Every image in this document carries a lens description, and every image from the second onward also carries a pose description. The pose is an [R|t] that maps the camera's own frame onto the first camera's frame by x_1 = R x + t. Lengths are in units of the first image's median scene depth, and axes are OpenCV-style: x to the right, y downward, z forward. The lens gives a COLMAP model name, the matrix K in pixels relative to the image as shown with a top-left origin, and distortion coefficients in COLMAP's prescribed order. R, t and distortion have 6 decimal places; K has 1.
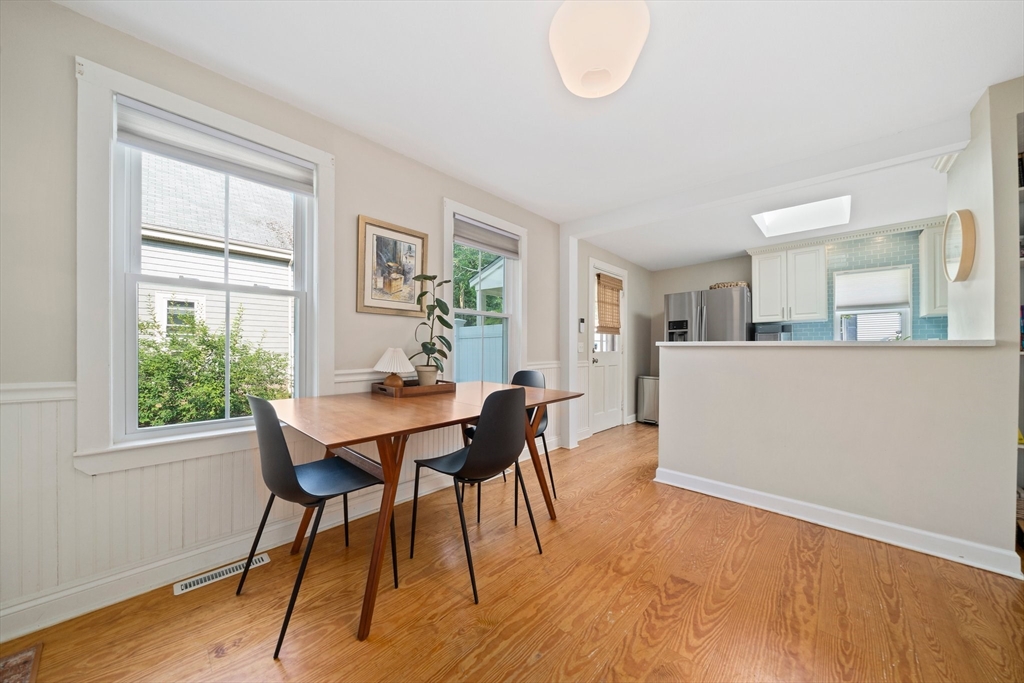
lens RADIAL K [[352.6, 0, 512.8], [0, 352.6, 350.3], [0, 0, 1]] dist [-0.008861, 0.000127]
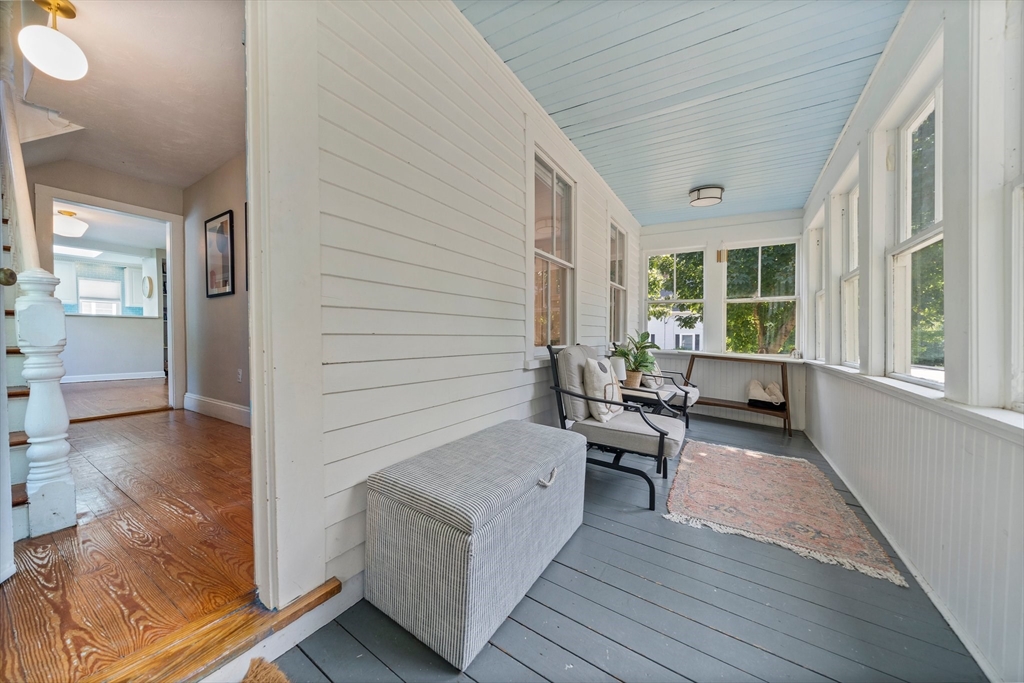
lens RADIAL K [[352.6, 0, 512.0], [0, 352.6, 338.7], [0, 0, 1]] dist [-0.008861, 0.000127]
pose [[-0.182950, -0.012781, 0.983039, -1.223401], [0.000078, 0.999915, 0.013015, 0.065679], [-0.983122, 0.002458, -0.182933, -0.837656]]
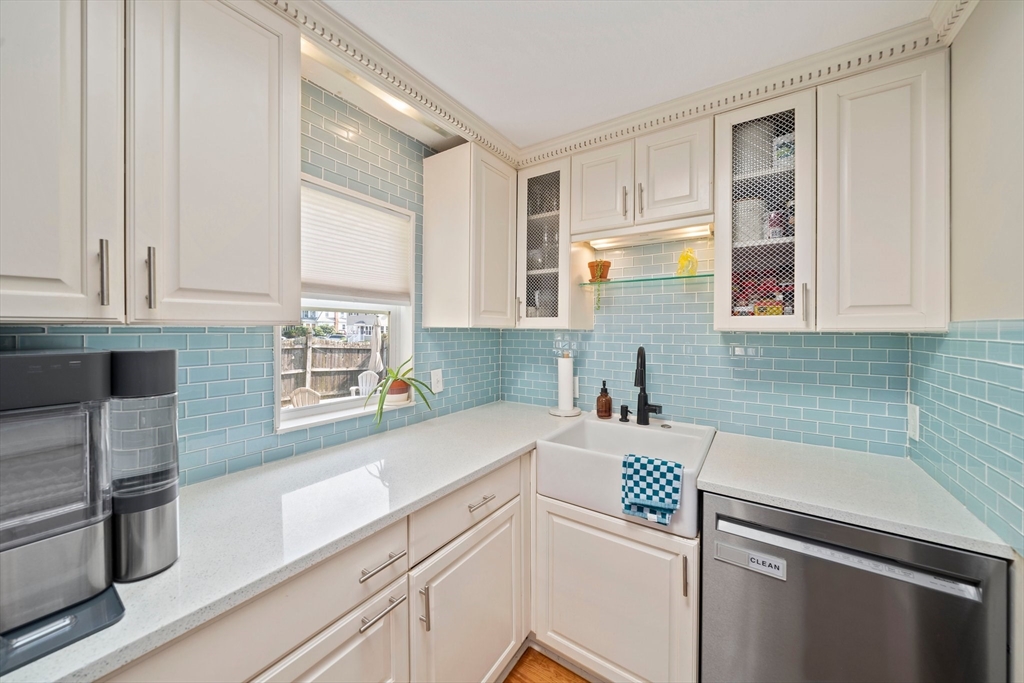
lens RADIAL K [[352.6, 0, 512.4], [0, 352.6, 332.4], [0, 0, 1]] dist [-0.008861, 0.000127]
pose [[-0.146794, -0.009839, 0.989118, 0.581605], [0.003142, 0.999941, 0.010412, -0.080825], [-0.989162, 0.004636, -0.146754, 0.835579]]
